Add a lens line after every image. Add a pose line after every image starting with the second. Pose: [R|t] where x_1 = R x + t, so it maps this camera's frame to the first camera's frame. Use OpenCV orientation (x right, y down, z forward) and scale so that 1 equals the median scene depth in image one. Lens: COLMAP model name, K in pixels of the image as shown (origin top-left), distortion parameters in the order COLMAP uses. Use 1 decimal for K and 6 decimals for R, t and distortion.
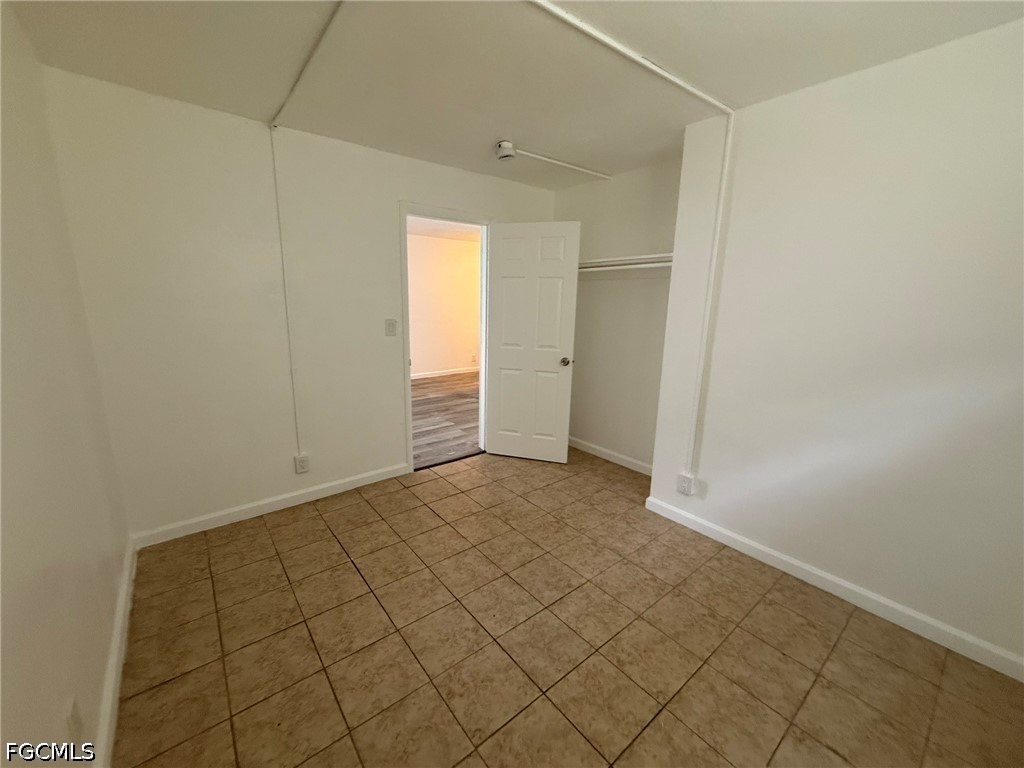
lens RADIAL K [[412.4, 0, 515.8], [0, 412.4, 377.0], [0, 0, 1]] dist [0.003914, -0.000134]
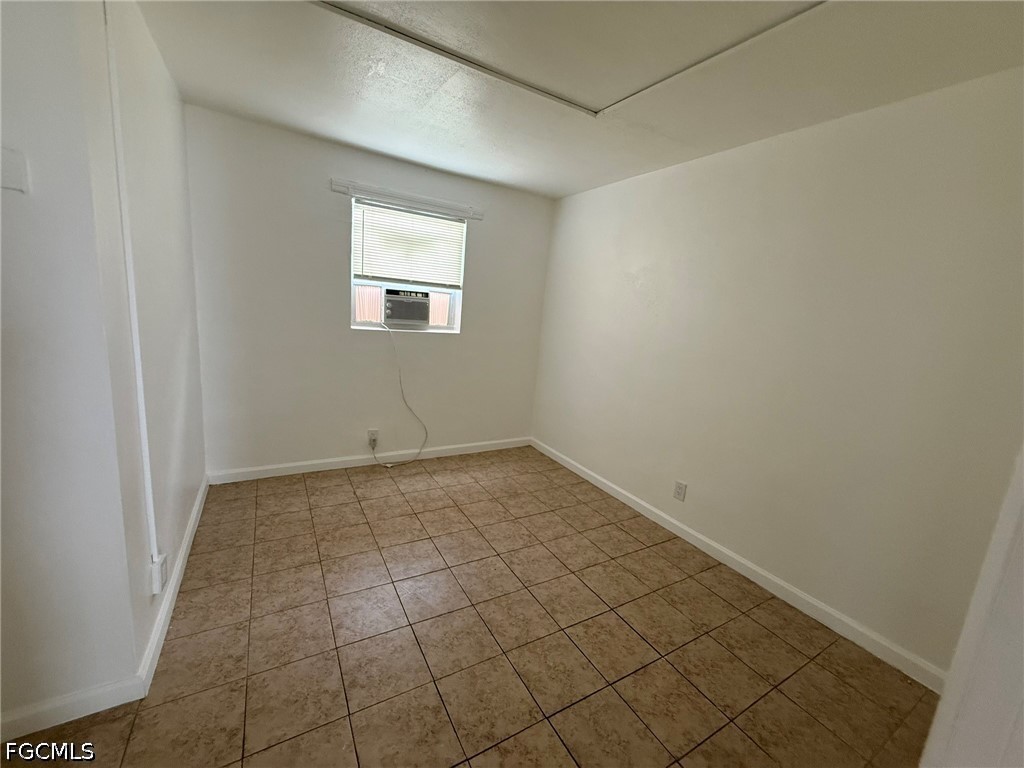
lens RADIAL K [[412.4, 0, 512.9], [0, 412.4, 383.8], [0, 0, 1]] dist [0.003914, -0.000134]
pose [[-0.982671, -0.126503, 0.135482, -0.180134], [-0.069029, 0.928089, 0.365904, -0.324179], [-0.172028, 0.350211, -0.920738, 1.753495]]
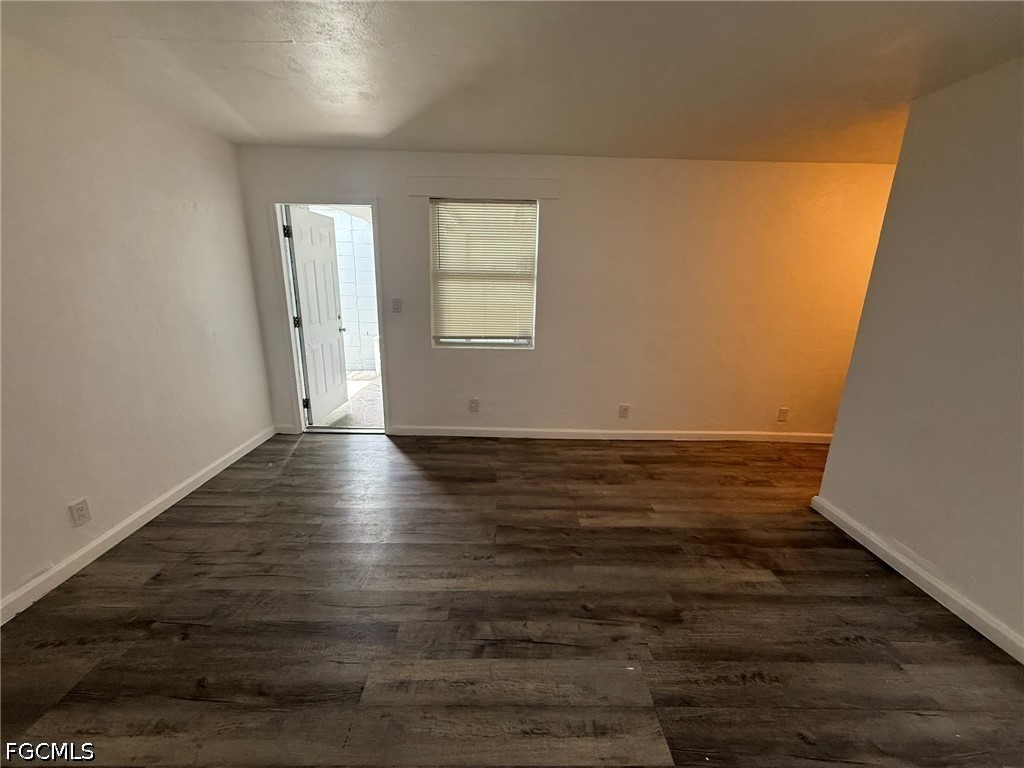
lens RADIAL K [[412.4, 0, 512.3], [0, 412.4, 382.8], [0, 0, 1]] dist [0.003914, -0.000134]
pose [[0.778990, 0.154774, -0.607634, -0.106163], [-0.121197, 0.987949, 0.096271, -0.151240], [0.615212, -0.001351, 0.788361, 0.735193]]
